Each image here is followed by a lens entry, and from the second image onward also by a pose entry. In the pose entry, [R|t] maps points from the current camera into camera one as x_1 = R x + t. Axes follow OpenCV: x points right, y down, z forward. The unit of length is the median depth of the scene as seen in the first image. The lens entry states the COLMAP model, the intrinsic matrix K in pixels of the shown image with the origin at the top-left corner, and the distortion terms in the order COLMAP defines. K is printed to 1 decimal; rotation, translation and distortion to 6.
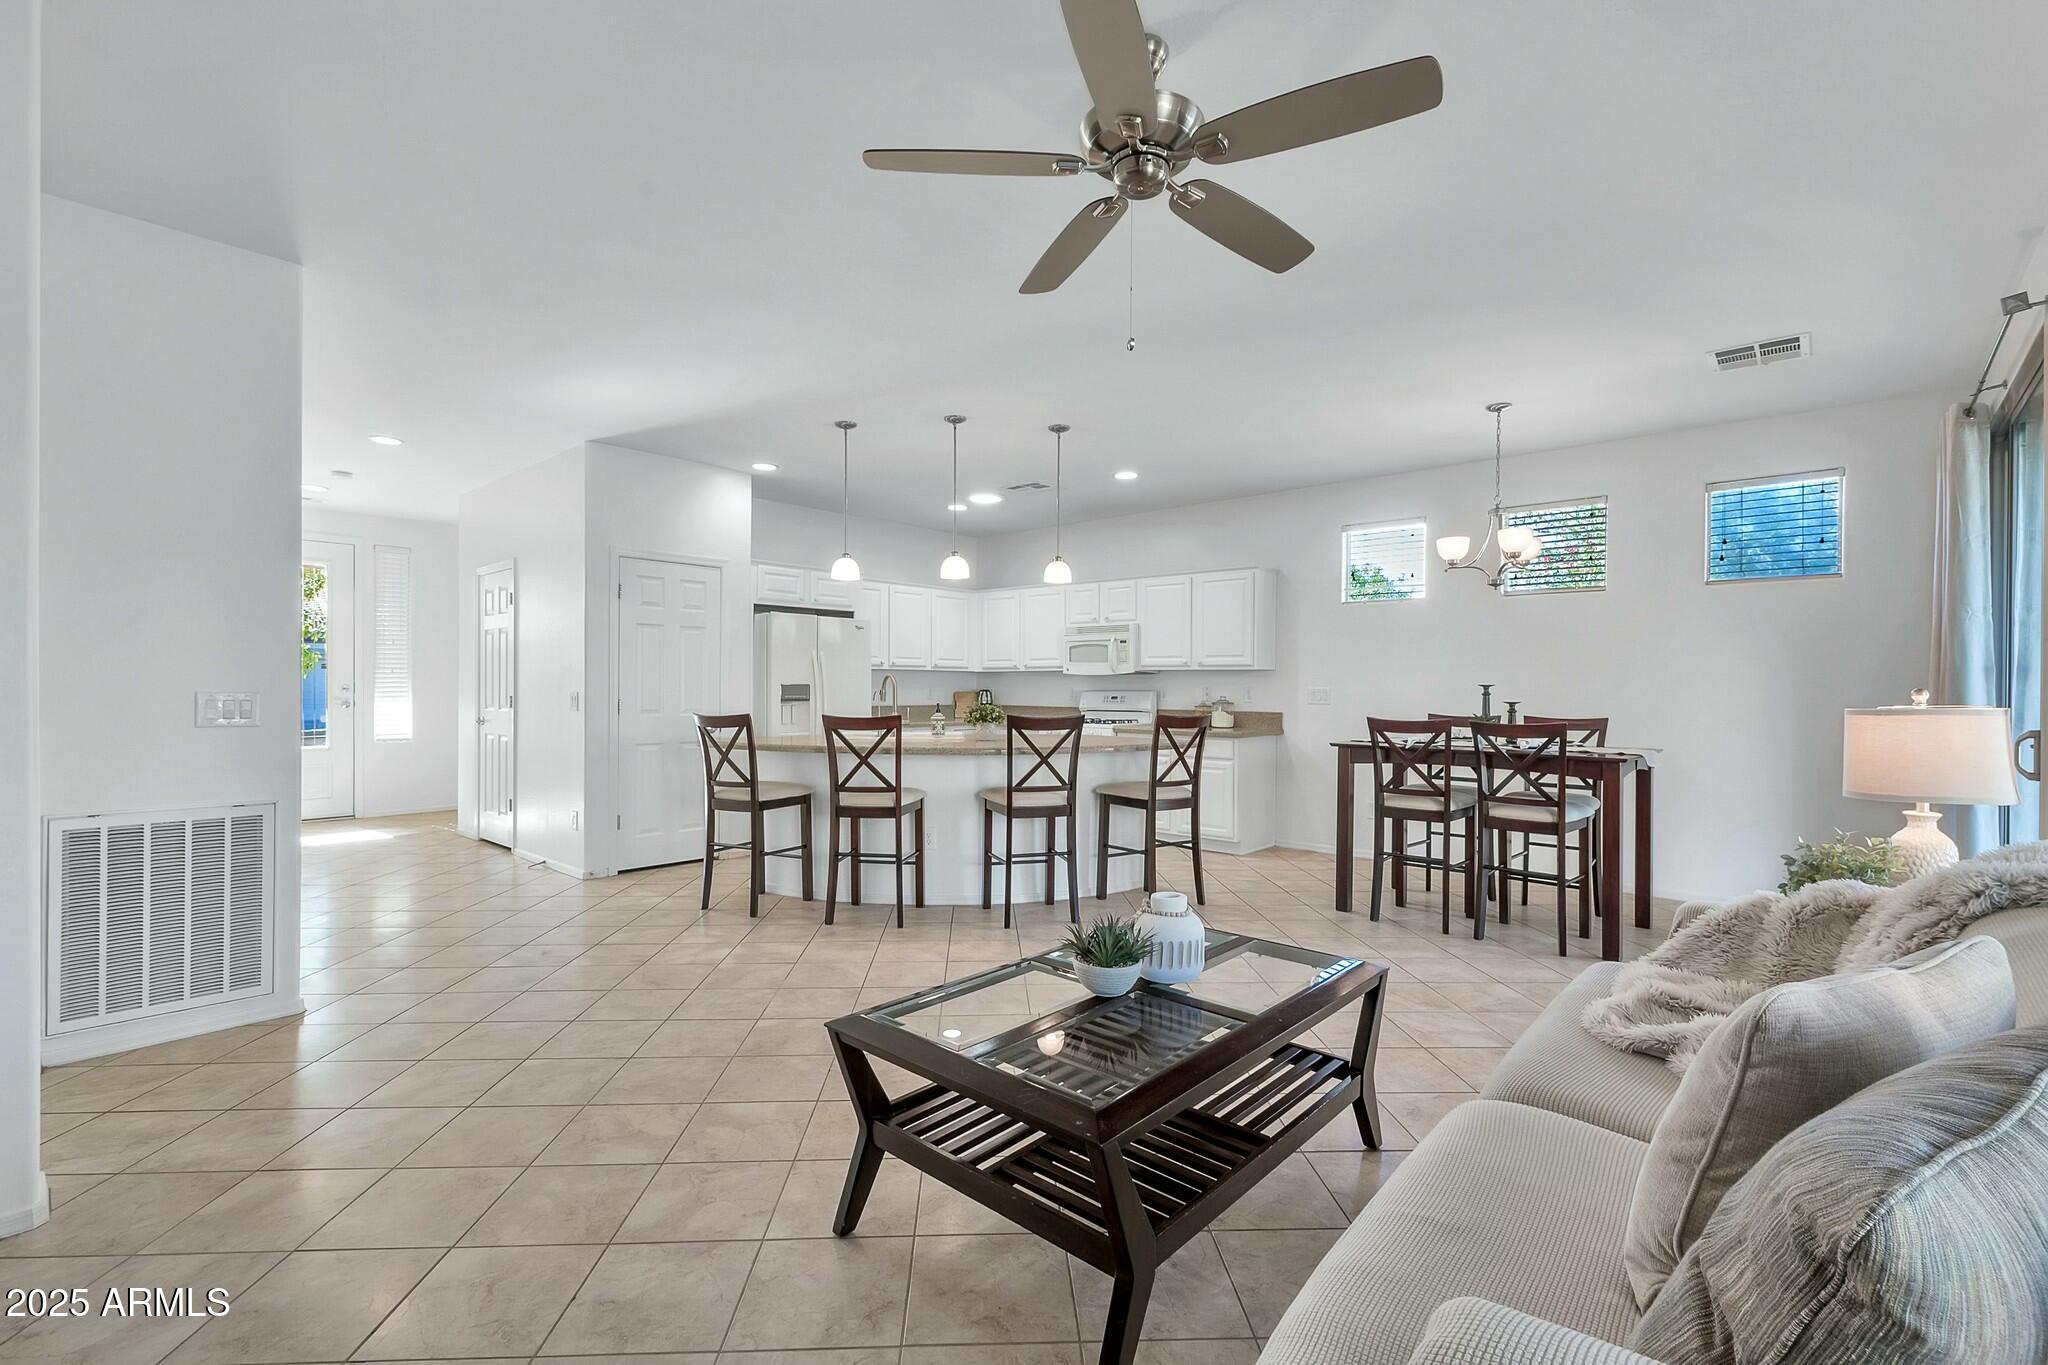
lens RADIAL K [[892.9, 0, 1014.8], [0, 892.9, 686.0], [0, 0, 1]] dist [0.002077, -0.000278]
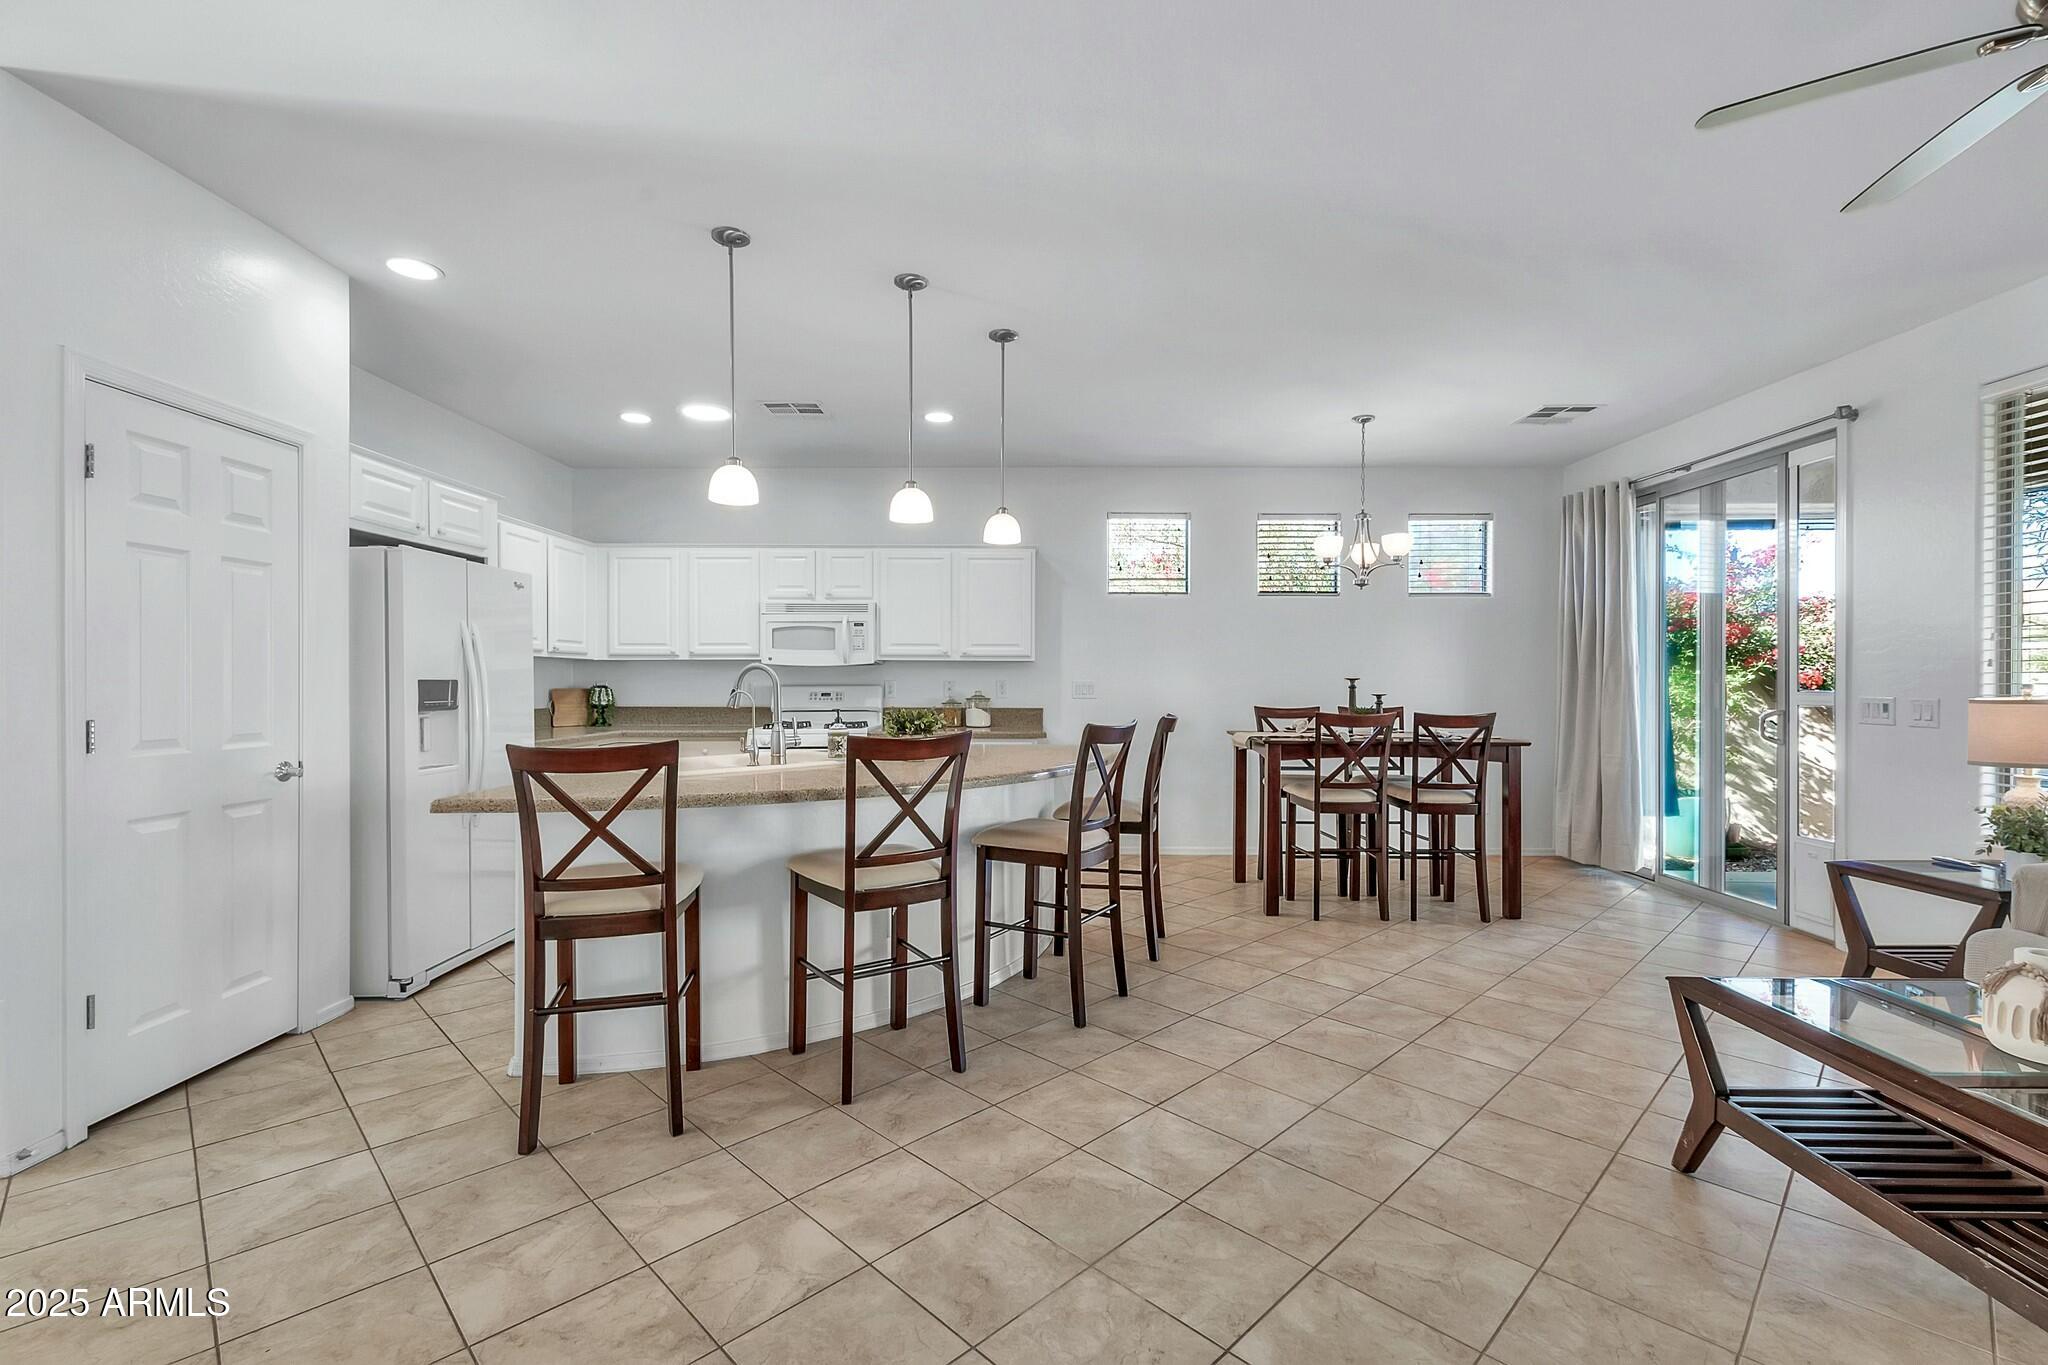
lens RADIAL K [[892.9, 0, 1026.9], [0, 892.9, 681.6], [0, 0, 1]] dist [0.002077, -0.000278]
pose [[0.743275, -0.005827, 0.668961, -0.392919], [0.002091, 0.999977, 0.006387, -0.004353], [-0.668983, -0.003348, 0.743270, 0.390530]]
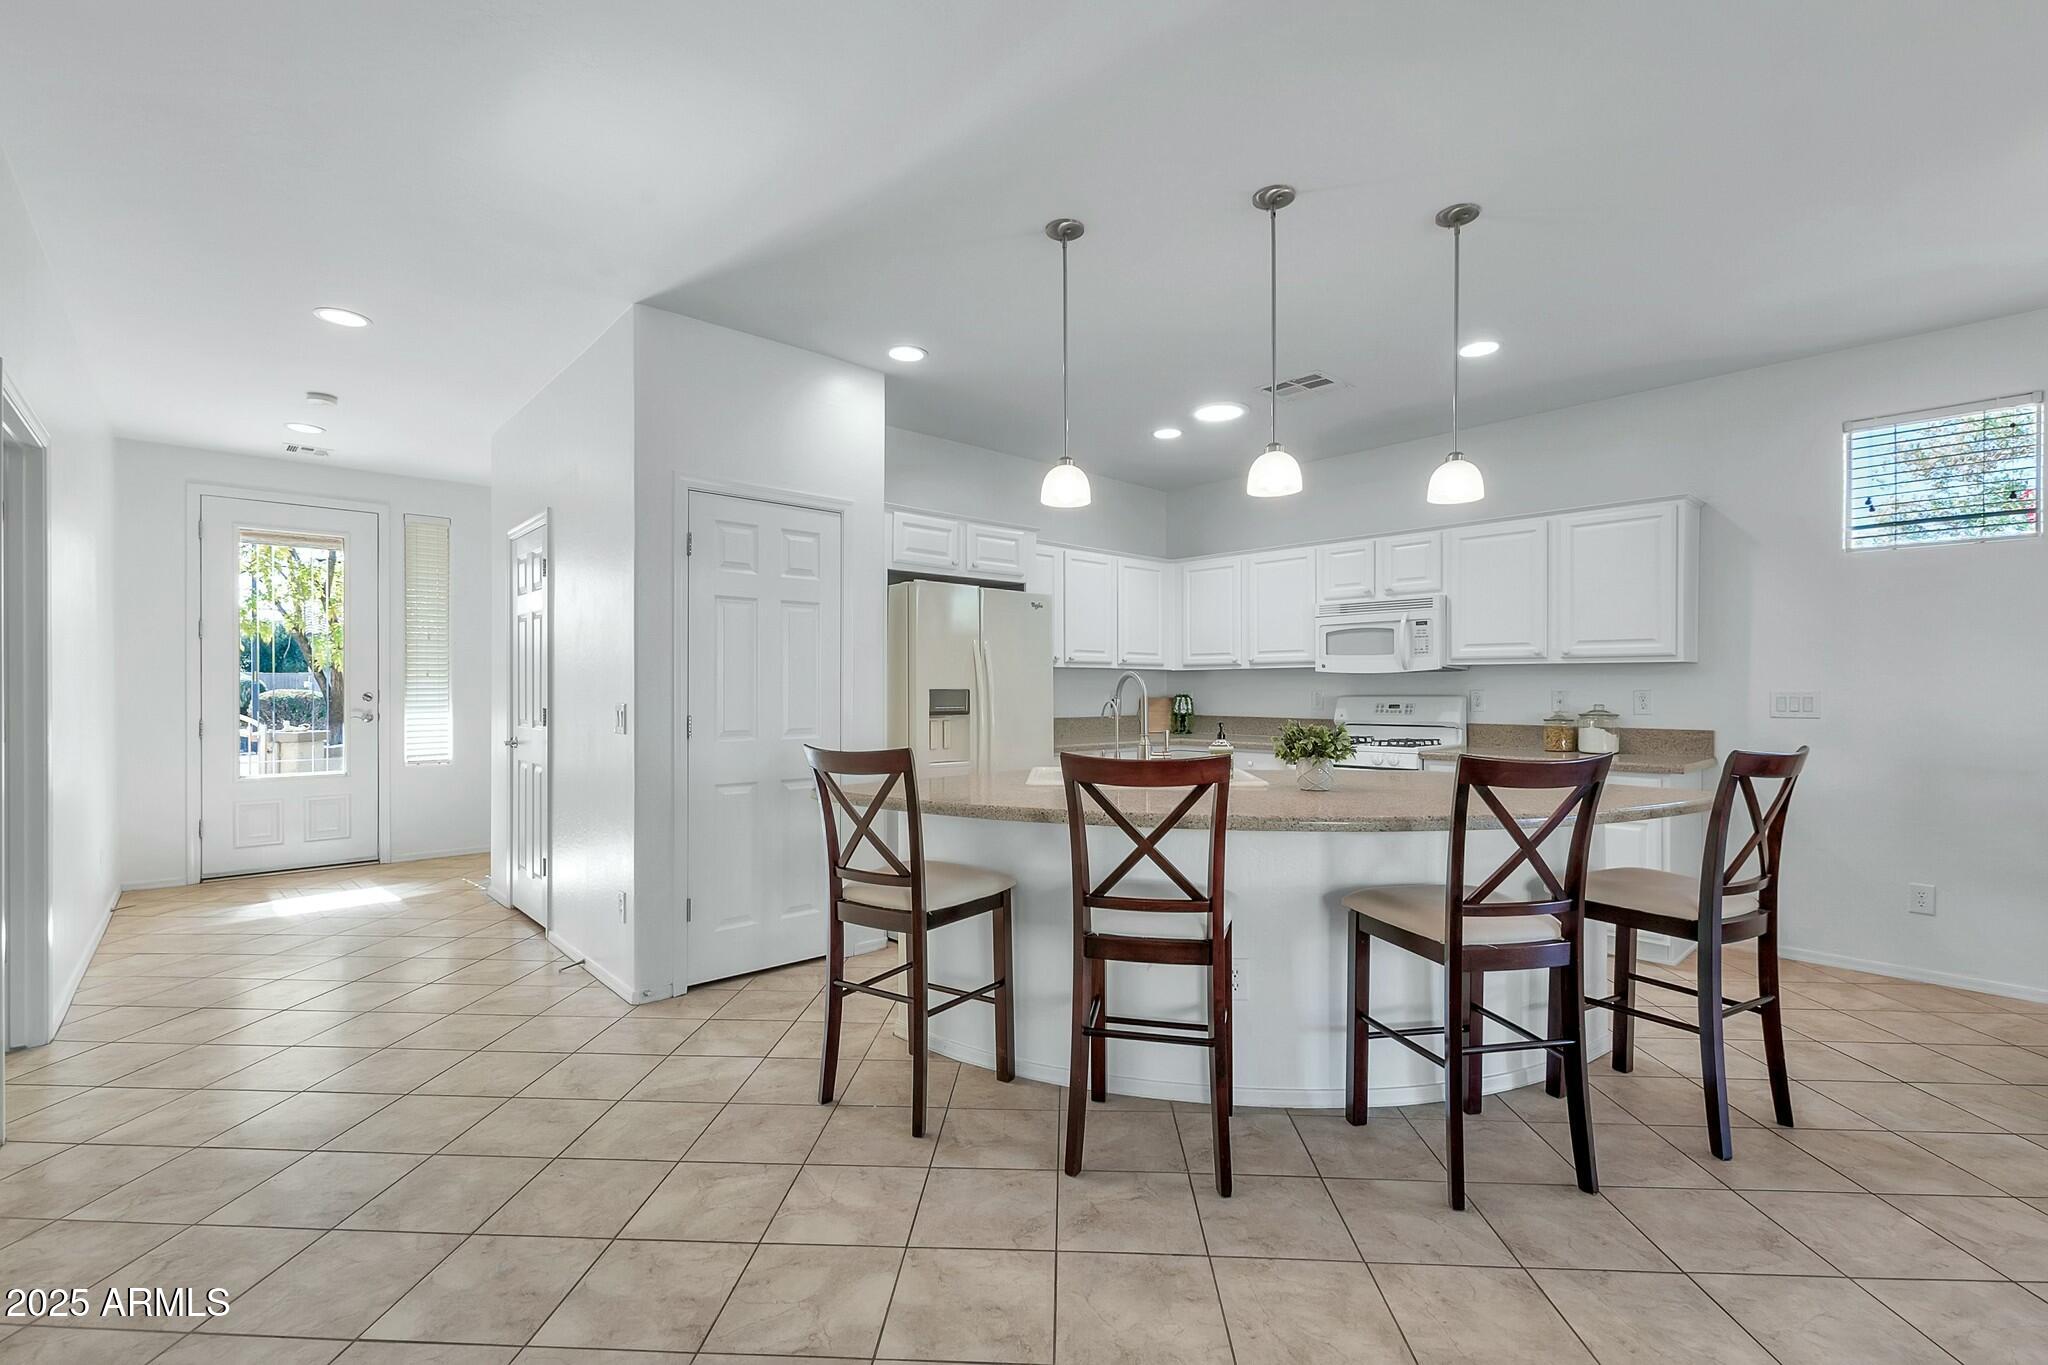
lens RADIAL K [[892.9, 0, 1017.9], [0, 892.9, 682.5], [0, 0, 1]] dist [0.002077, -0.000278]
pose [[0.994973, -0.005927, -0.099971, -0.146517], [0.005180, 0.999957, -0.007733, -0.001832], [0.100012, 0.007176, 0.994960, 0.391859]]
